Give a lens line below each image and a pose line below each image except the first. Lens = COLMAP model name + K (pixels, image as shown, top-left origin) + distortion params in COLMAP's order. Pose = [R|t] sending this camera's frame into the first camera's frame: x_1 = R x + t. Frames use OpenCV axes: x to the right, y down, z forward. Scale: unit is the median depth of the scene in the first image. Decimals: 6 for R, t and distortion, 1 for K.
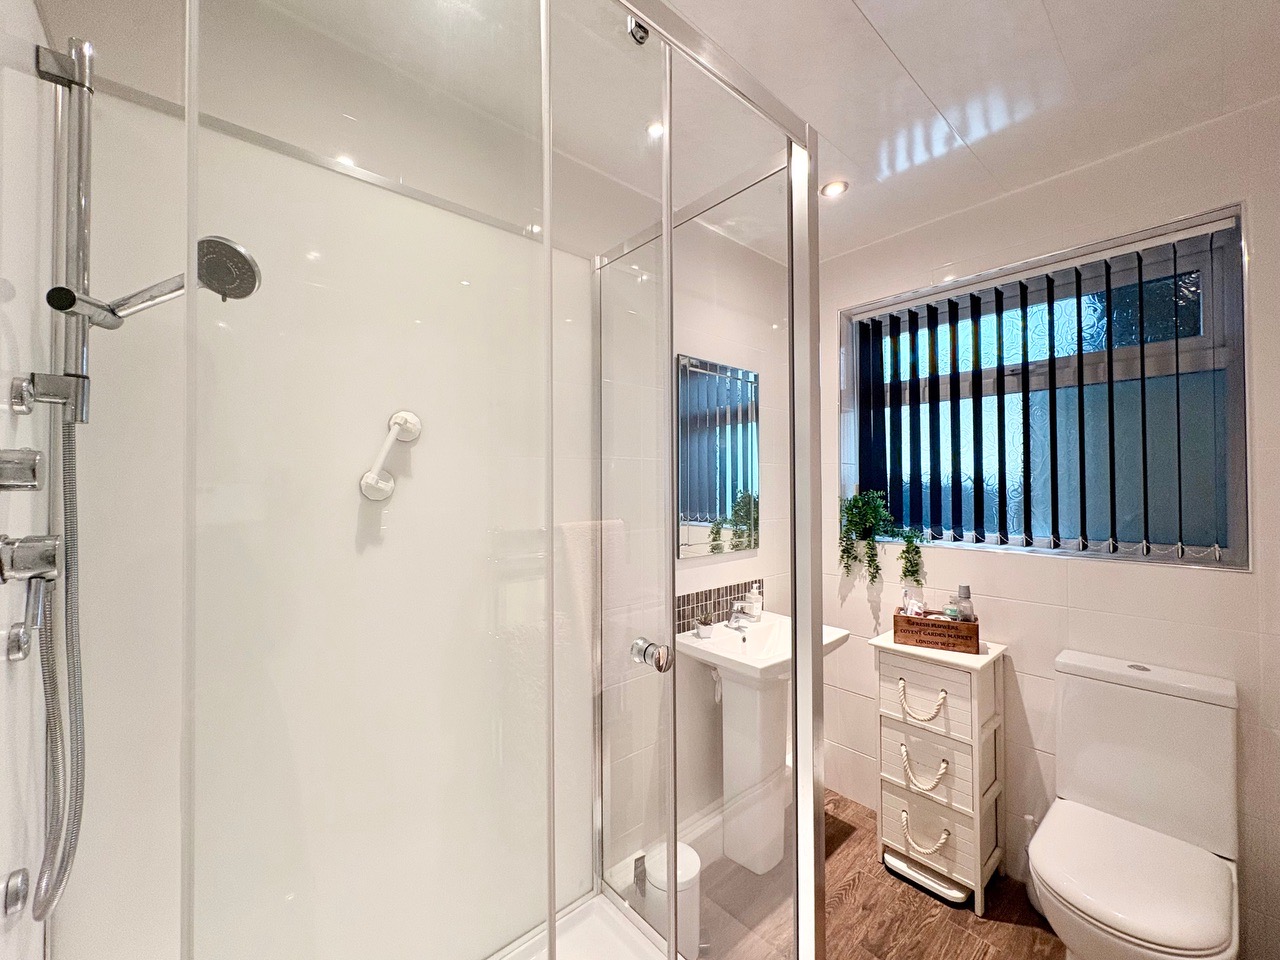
lens RADIAL K [[510.7, 0, 640.0], [0, 510.7, 480.0], [0, 0, 1]] dist [-0.000124, 0.000152]
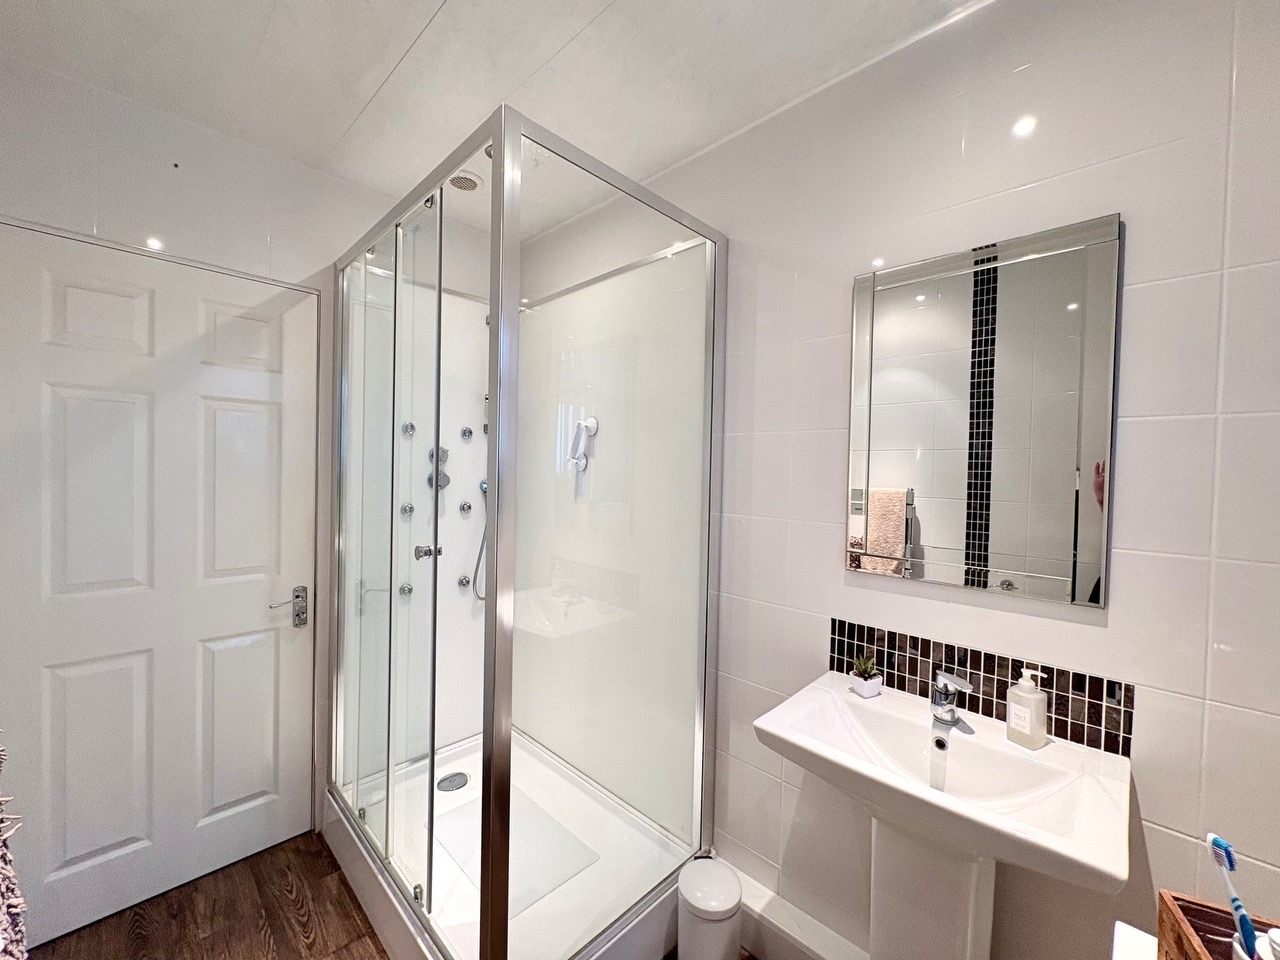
lens RADIAL K [[510.7, 0, 640.0], [0, 510.7, 480.0], [0, 0, 1]] dist [-0.000124, 0.000152]
pose [[0.080328, 0.032203, -0.996248, 0.701831], [0.001986, 0.999471, 0.032467, 0.005727], [0.996767, -0.004587, 0.080222, 0.611413]]
